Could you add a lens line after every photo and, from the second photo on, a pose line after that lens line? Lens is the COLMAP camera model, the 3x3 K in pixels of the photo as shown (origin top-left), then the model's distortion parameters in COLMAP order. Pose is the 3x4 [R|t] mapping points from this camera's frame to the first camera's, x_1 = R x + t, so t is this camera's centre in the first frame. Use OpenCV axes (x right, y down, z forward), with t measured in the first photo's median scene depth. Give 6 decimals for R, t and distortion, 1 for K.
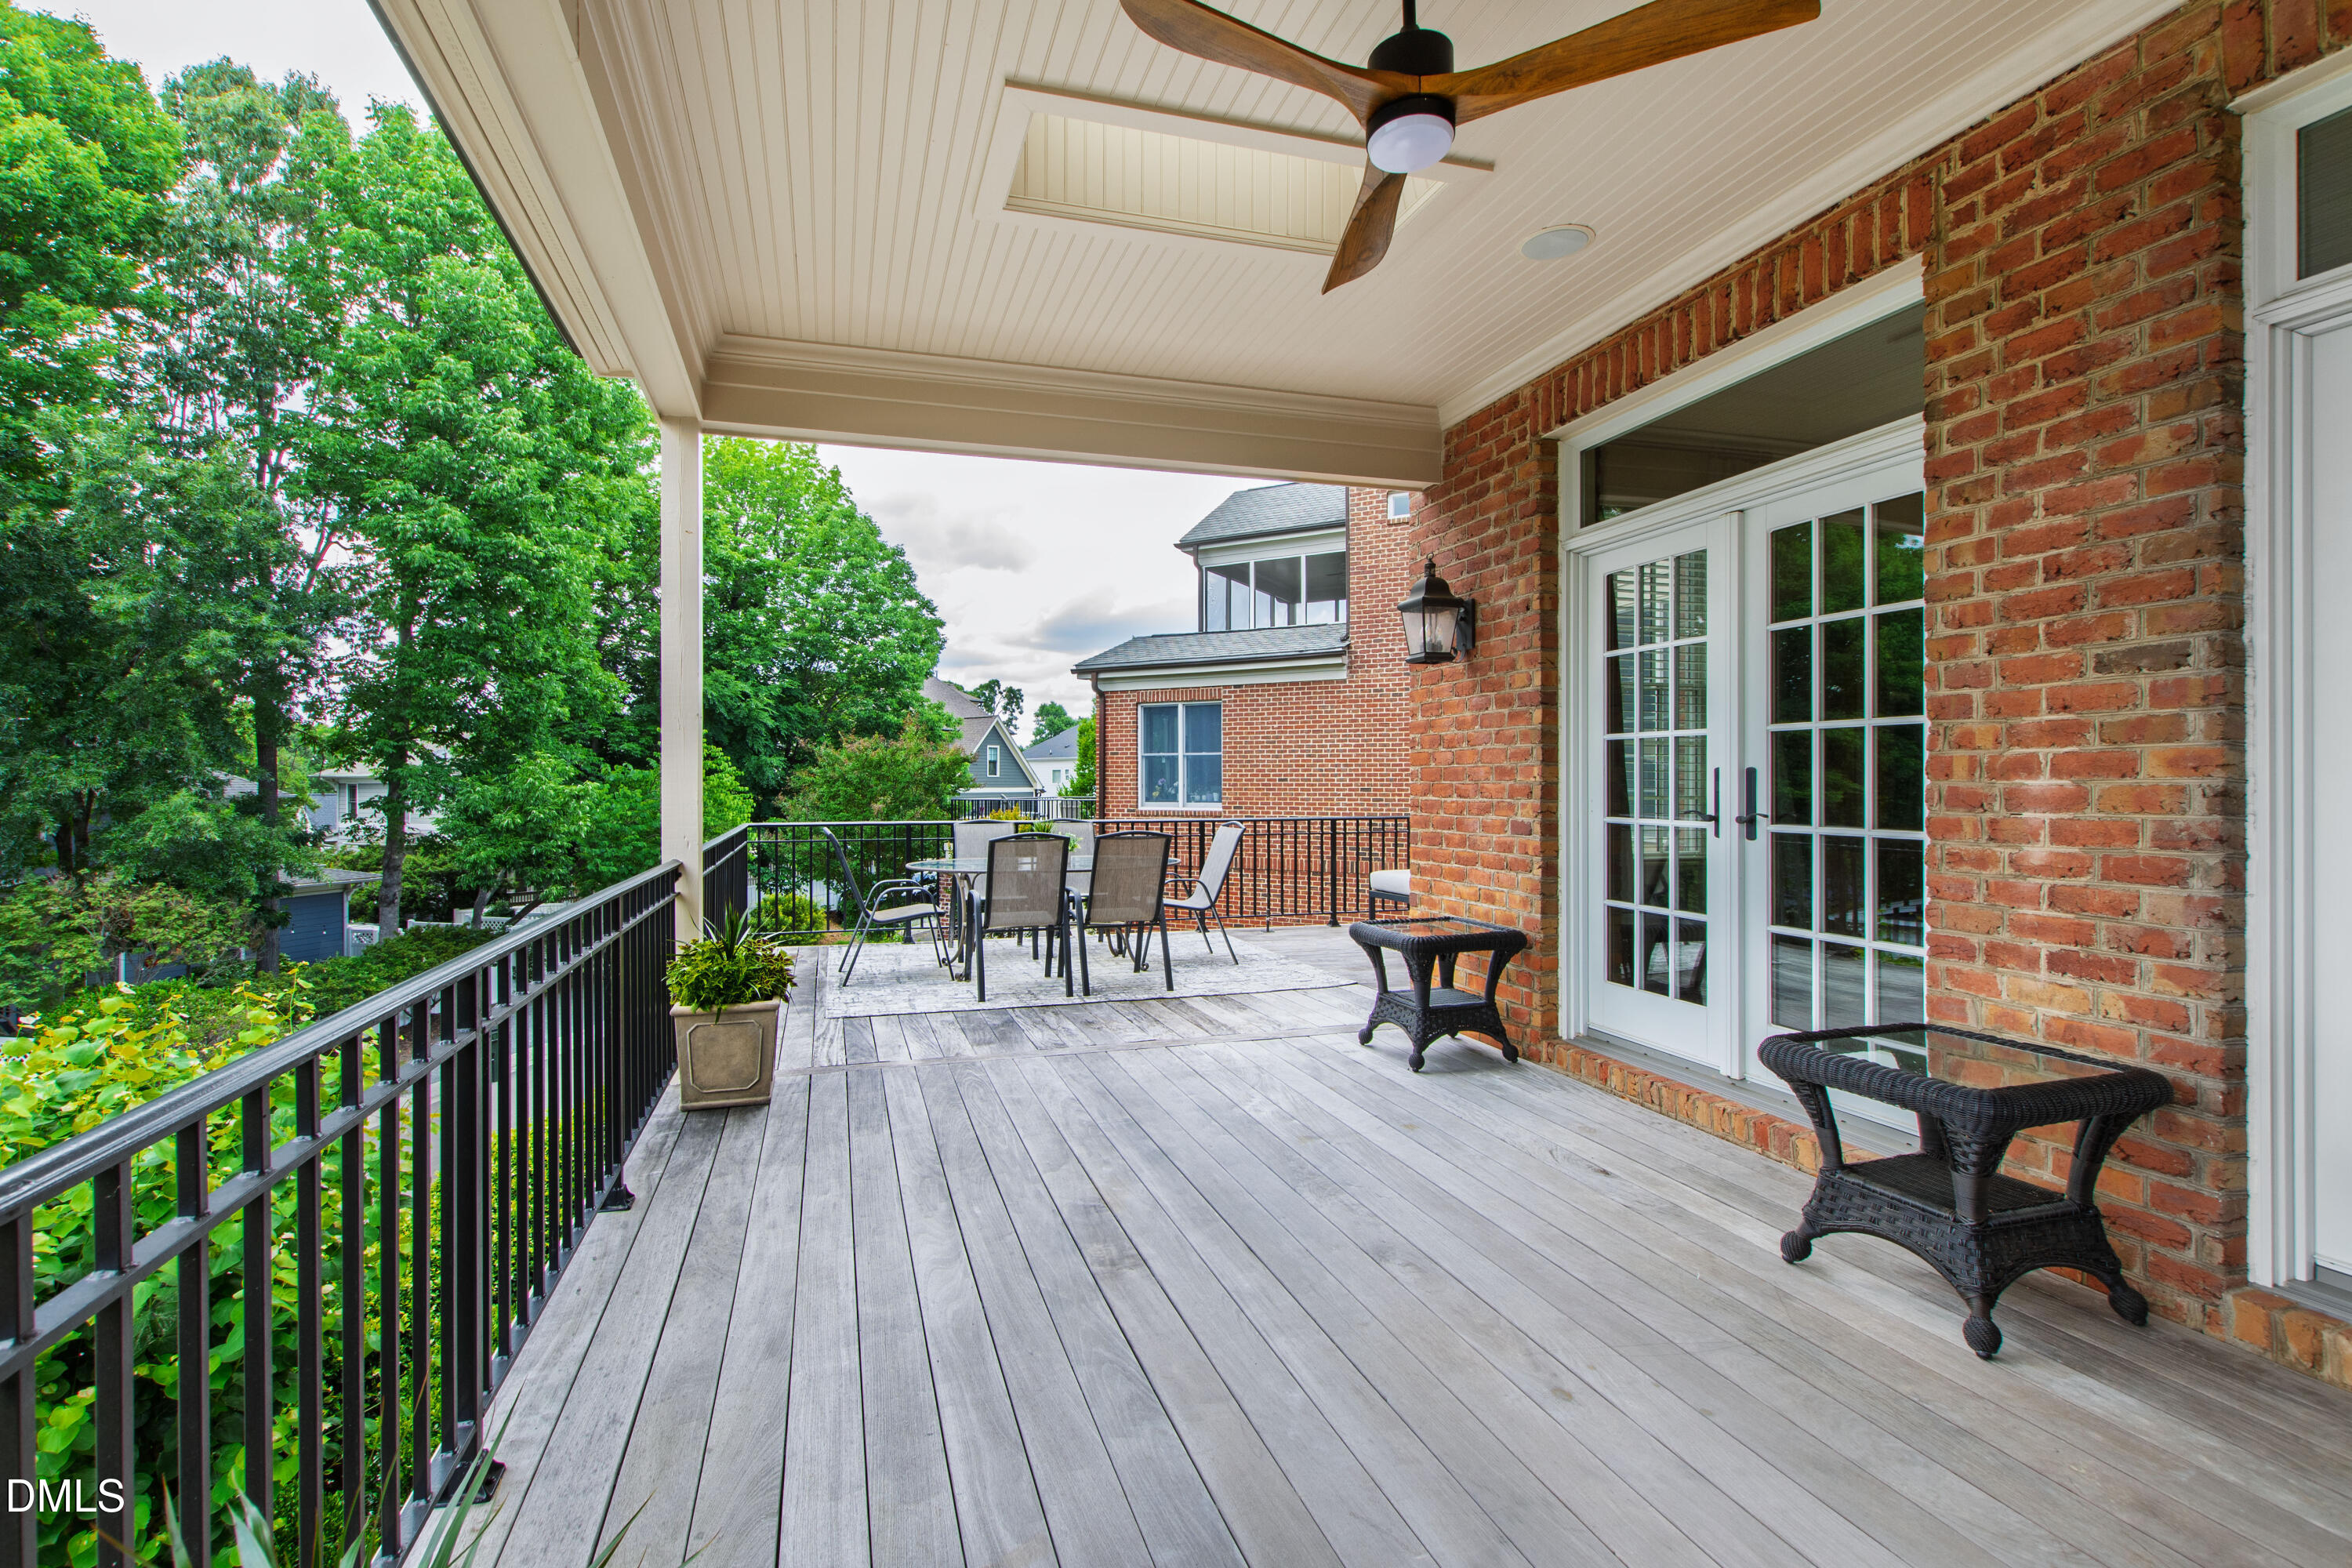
lens RADIAL K [[1061.7, 0, 1153.1], [0, 1061.7, 777.2], [0, 0, 1]] dist [-0.000582, -0.000751]
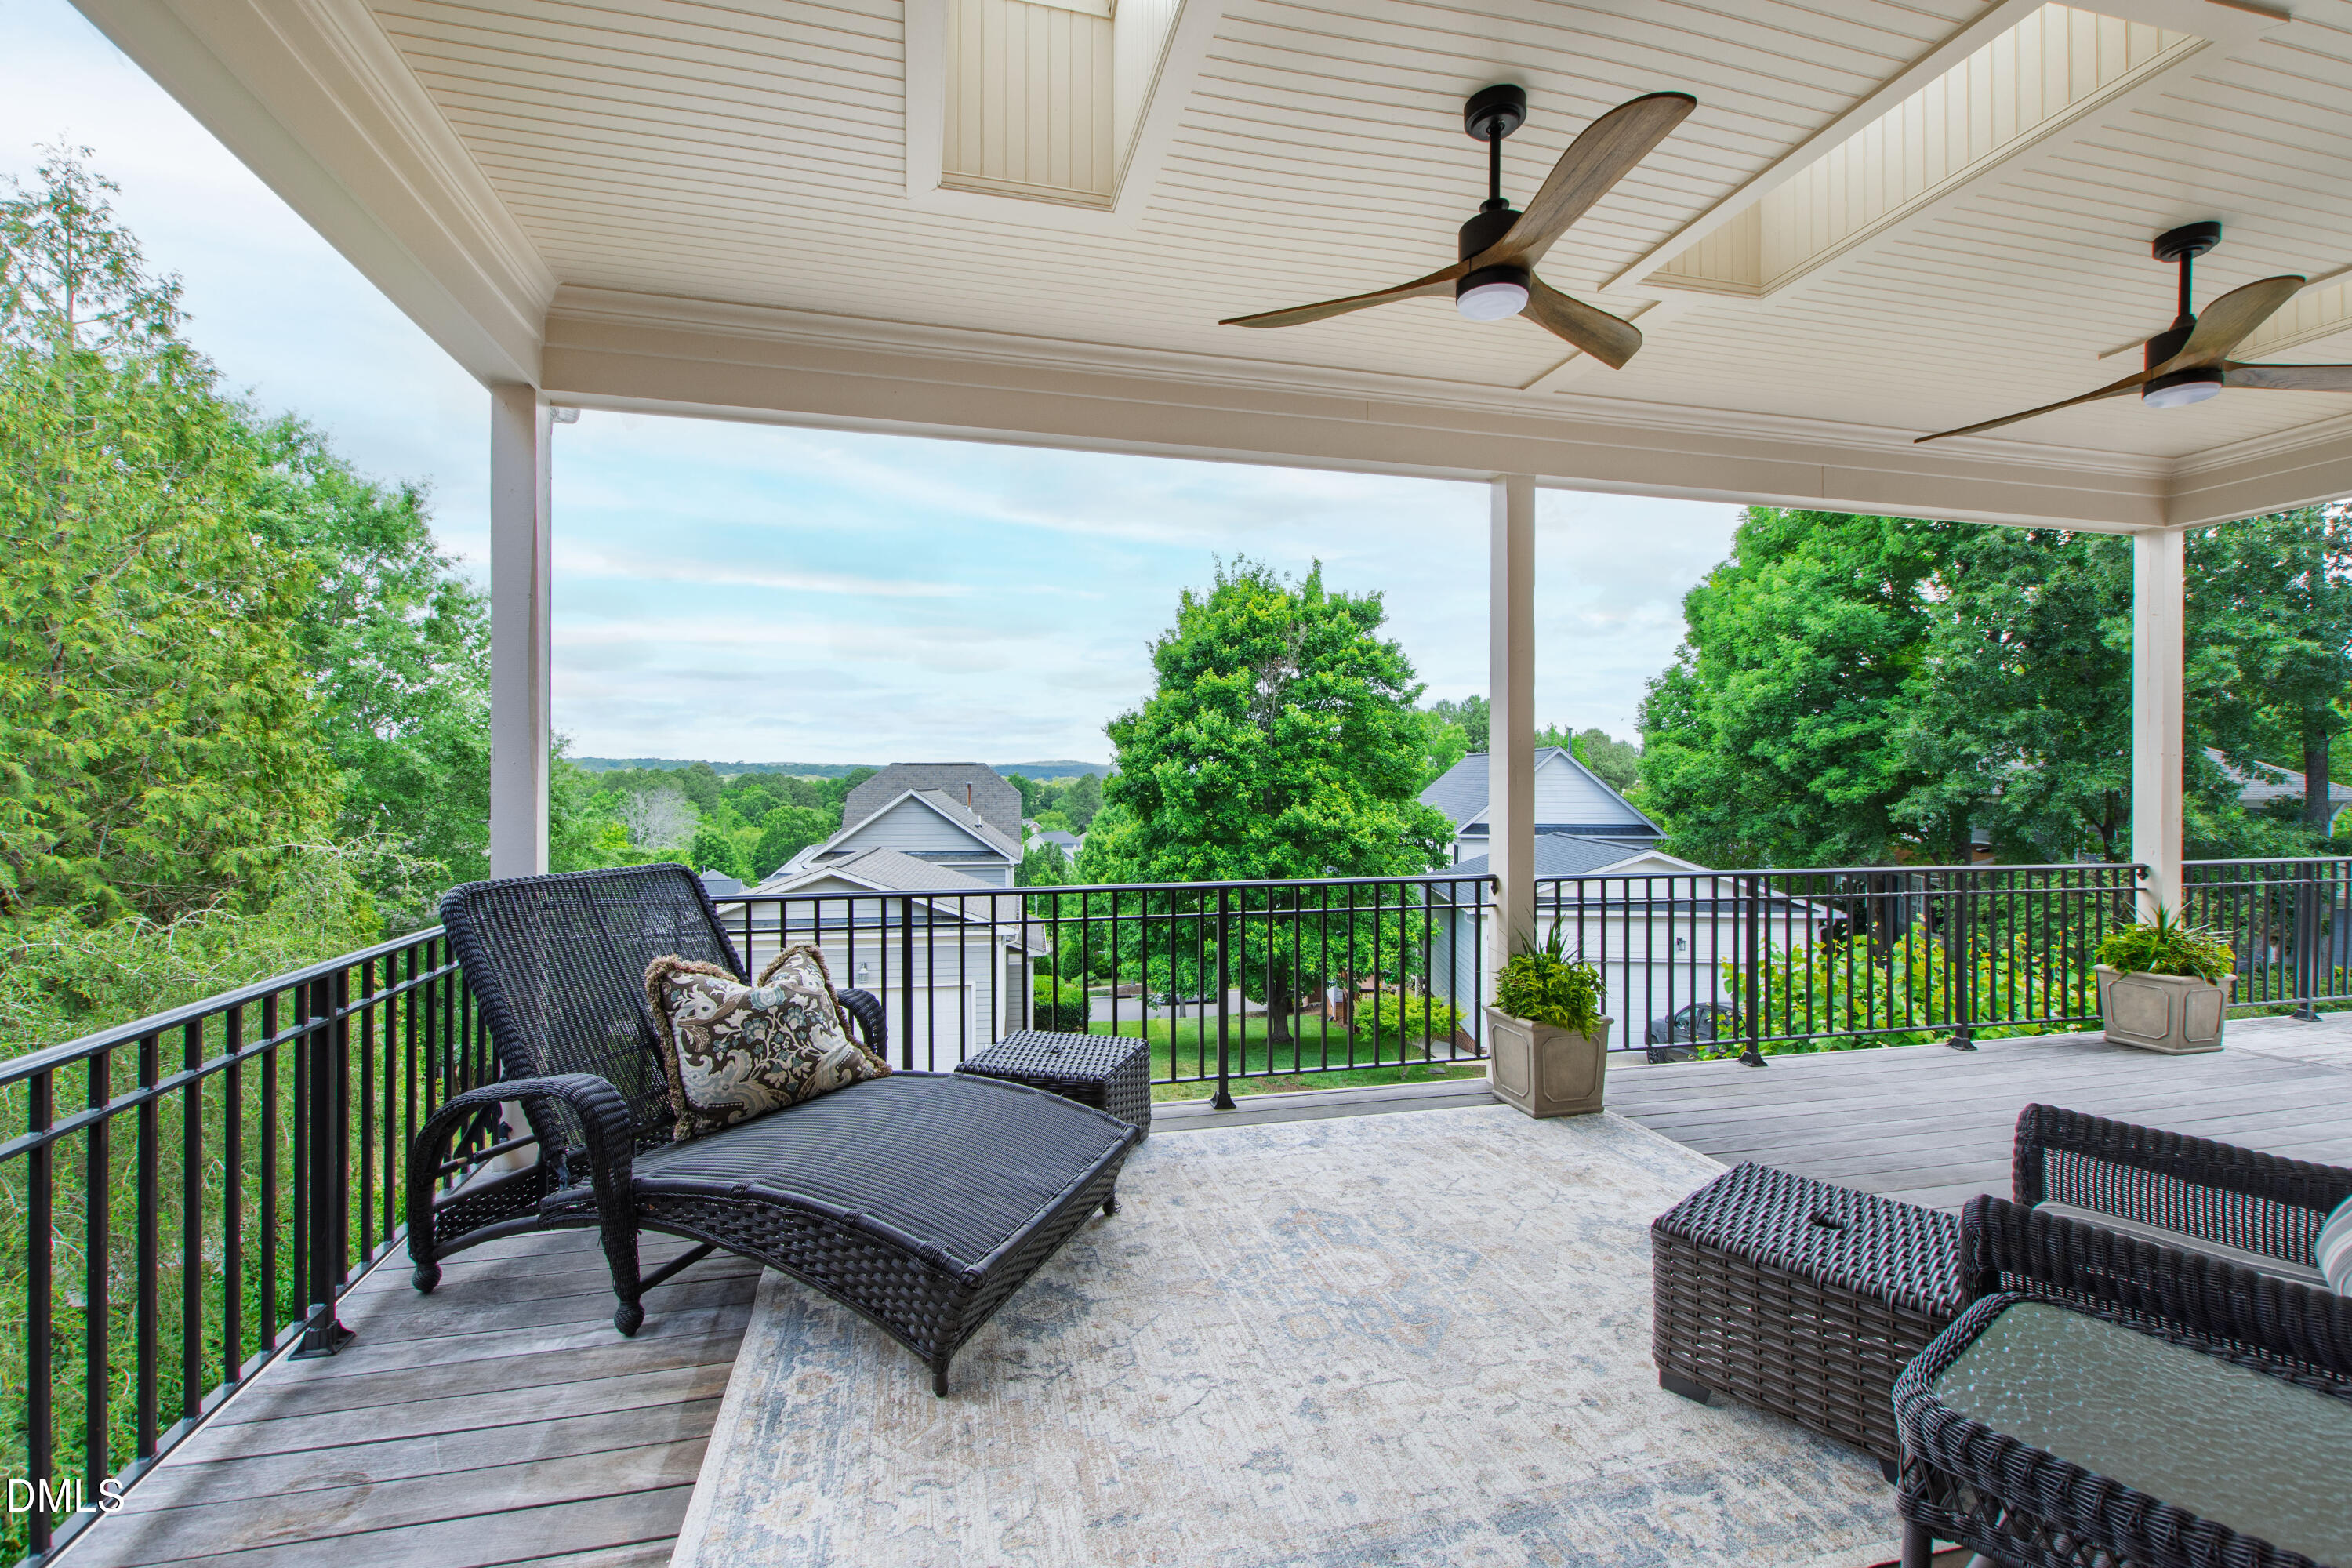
lens RADIAL K [[1027.2, 0, 1173.8], [0, 1027.2, 783.6], [0, 0, 1]] dist [0.006543, -0.002671]
pose [[-0.020513, 0.008033, -0.999757, 0.164534], [0.000523, 0.999968, 0.008024, -0.006336], [0.999789, -0.000358, -0.020516, -0.035182]]
